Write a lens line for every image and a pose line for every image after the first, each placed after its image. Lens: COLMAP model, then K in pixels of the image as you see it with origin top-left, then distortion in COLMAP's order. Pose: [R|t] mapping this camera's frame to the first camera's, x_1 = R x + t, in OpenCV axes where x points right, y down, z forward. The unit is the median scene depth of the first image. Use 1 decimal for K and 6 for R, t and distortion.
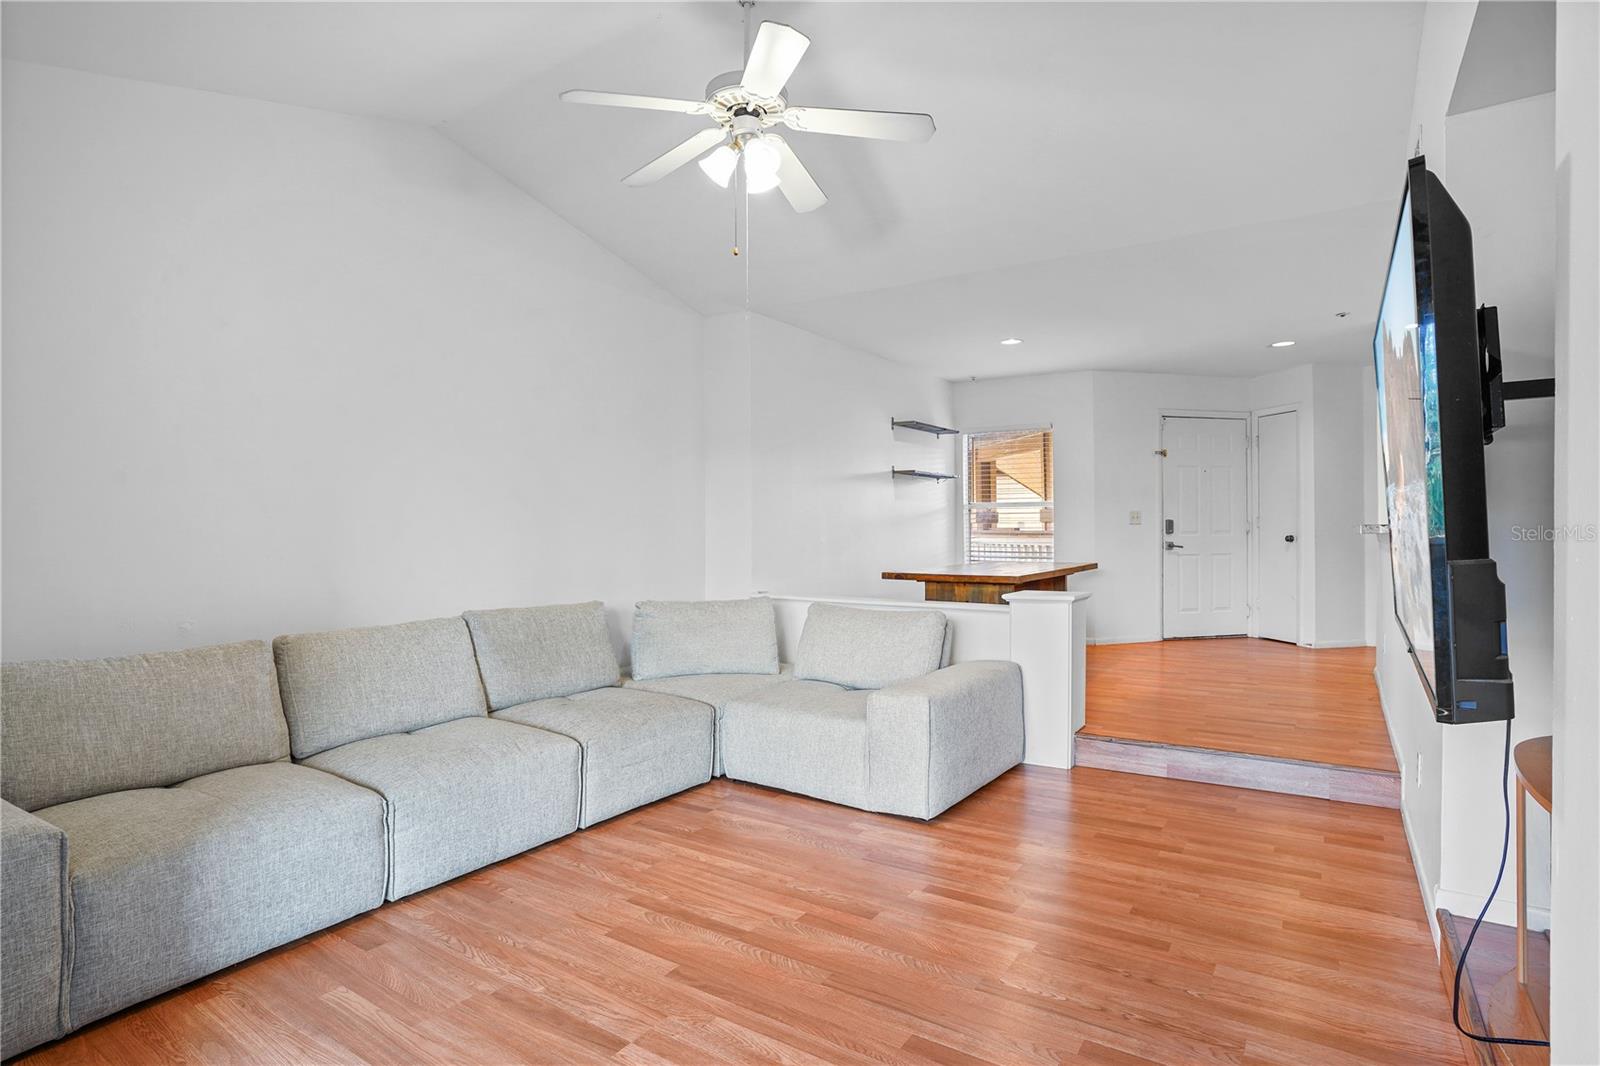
lens RADIAL K [[805.6, 0, 799.8], [0, 805.6, 529.9], [0, 0, 1]] dist [-0.017841, 0.001632]
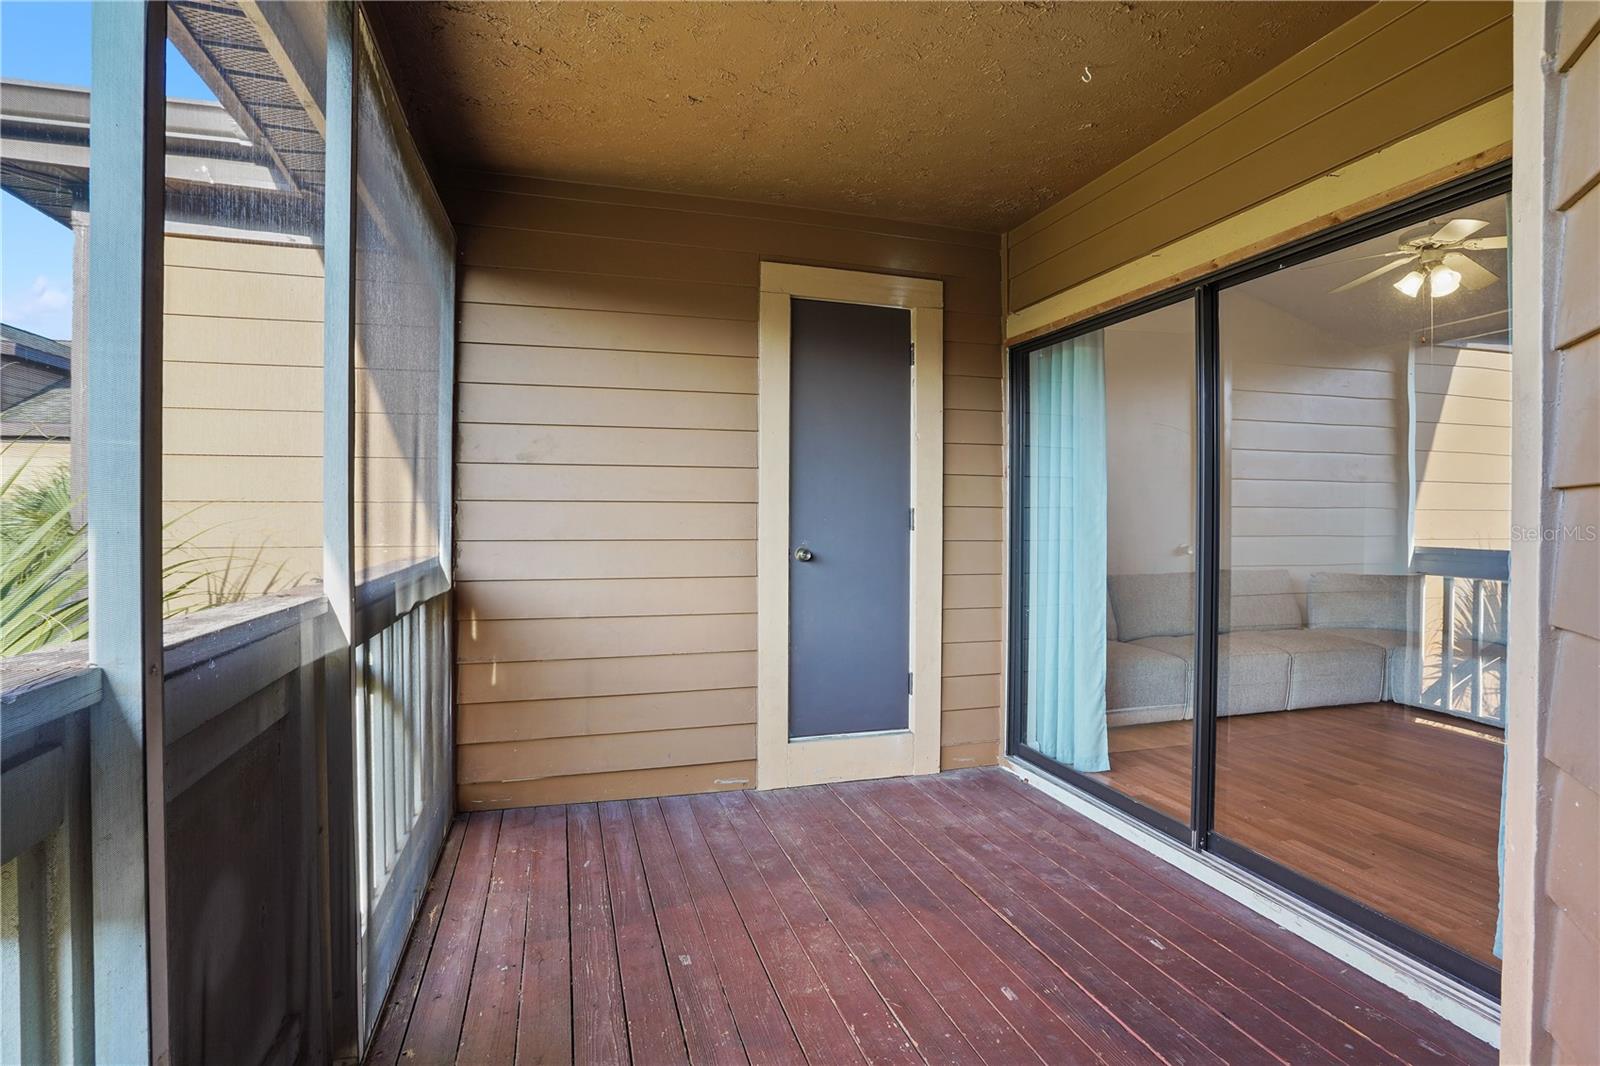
lens RADIAL K [[781.0, 0, 794.1], [0, 781.0, 533.2], [0, 0, 1]] dist [-0.039920, 0.003953]
pose [[0.764271, 0.016736, -0.644678, -0.046083], [-0.007286, 0.999823, 0.017319, 0.007847], [0.644854, -0.008539, 0.764258, -0.727547]]
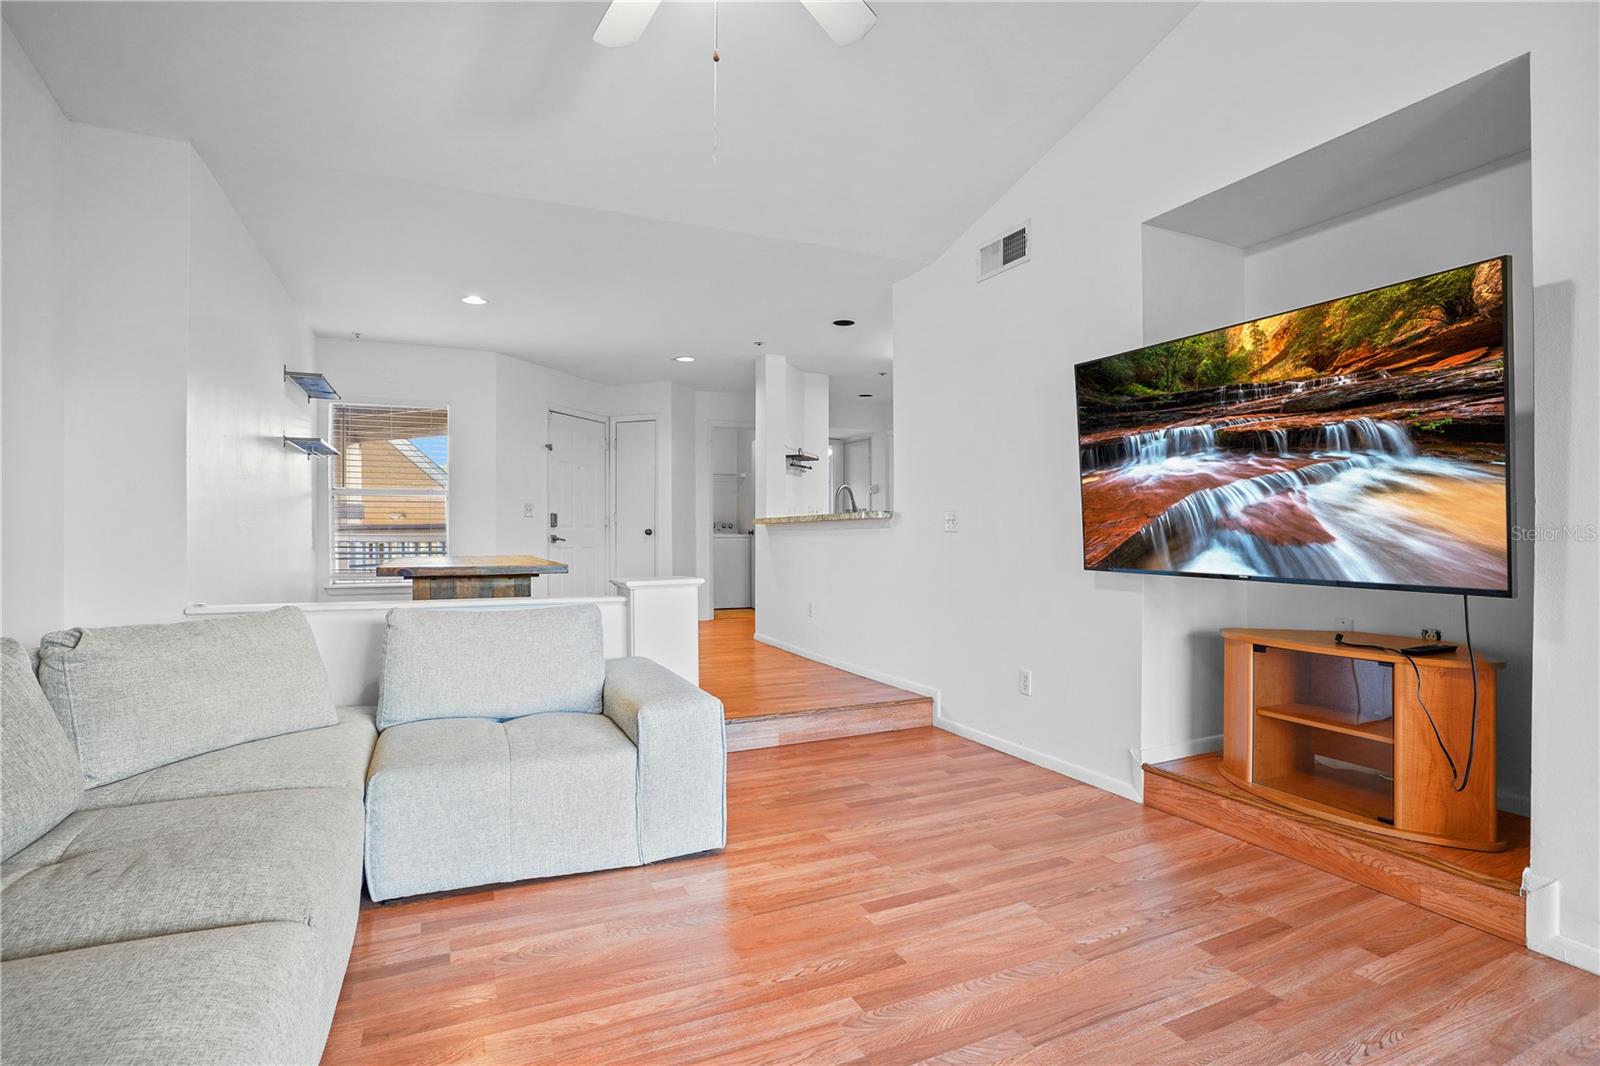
lens RADIAL K [[781.0, 0, 801.3], [0, 781.0, 533.2], [0, 0, 1]] dist [-0.039920, 0.003953]
pose [[0.528858, 0.012206, 0.848622, -0.471805], [-0.007358, 0.999925, -0.009797, 0.045334], [-0.848678, -0.001063, 0.528908, 0.506345]]
